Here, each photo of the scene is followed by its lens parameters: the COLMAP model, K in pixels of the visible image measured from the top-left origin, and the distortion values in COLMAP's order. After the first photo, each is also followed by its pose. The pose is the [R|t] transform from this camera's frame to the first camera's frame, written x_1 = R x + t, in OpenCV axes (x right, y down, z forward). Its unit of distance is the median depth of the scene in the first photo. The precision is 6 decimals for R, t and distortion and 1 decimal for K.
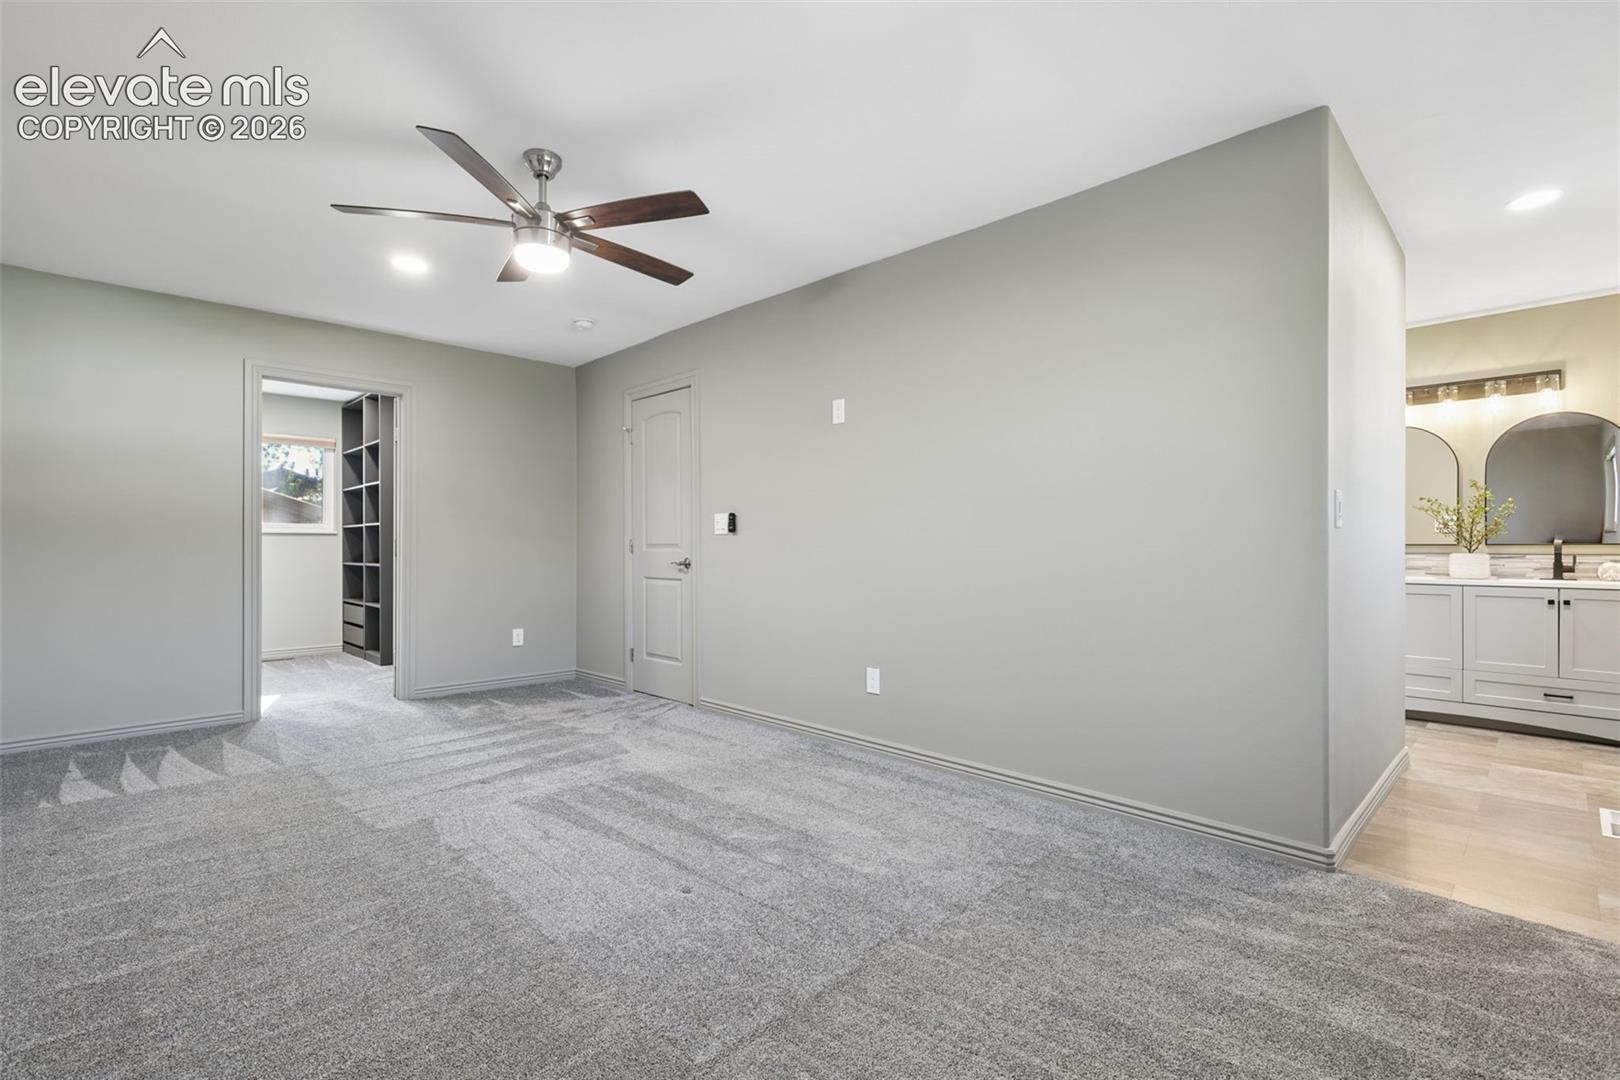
lens RADIAL K [[752.7, 0, 812.0], [0, 752.7, 548.7], [0, 0, 1]] dist [0.001499, 0.000098]
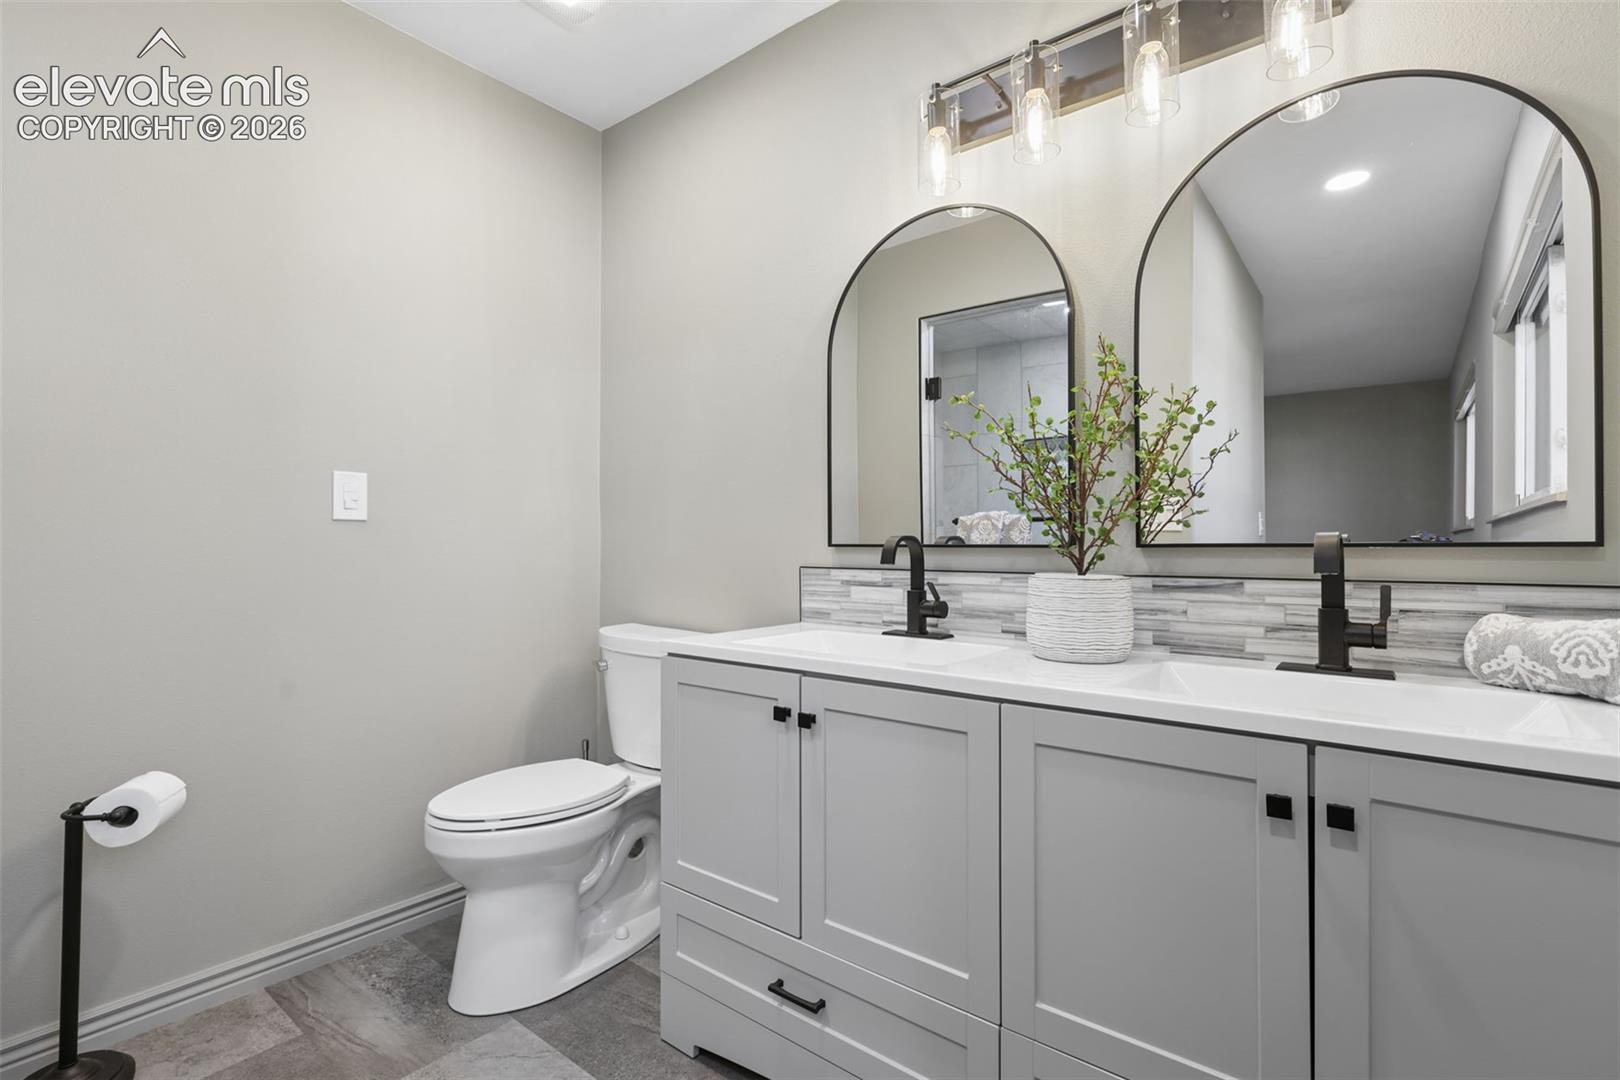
lens RADIAL K [[752.7, 0, 807.8], [0, 752.7, 536.9], [0, 0, 1]] dist [0.001499, 0.000098]
pose [[0.994438, 0.004199, 0.105243, 0.771529], [-0.002463, 0.999859, -0.016621, -0.003553], [-0.105298, 0.016269, 0.994308, 0.747534]]
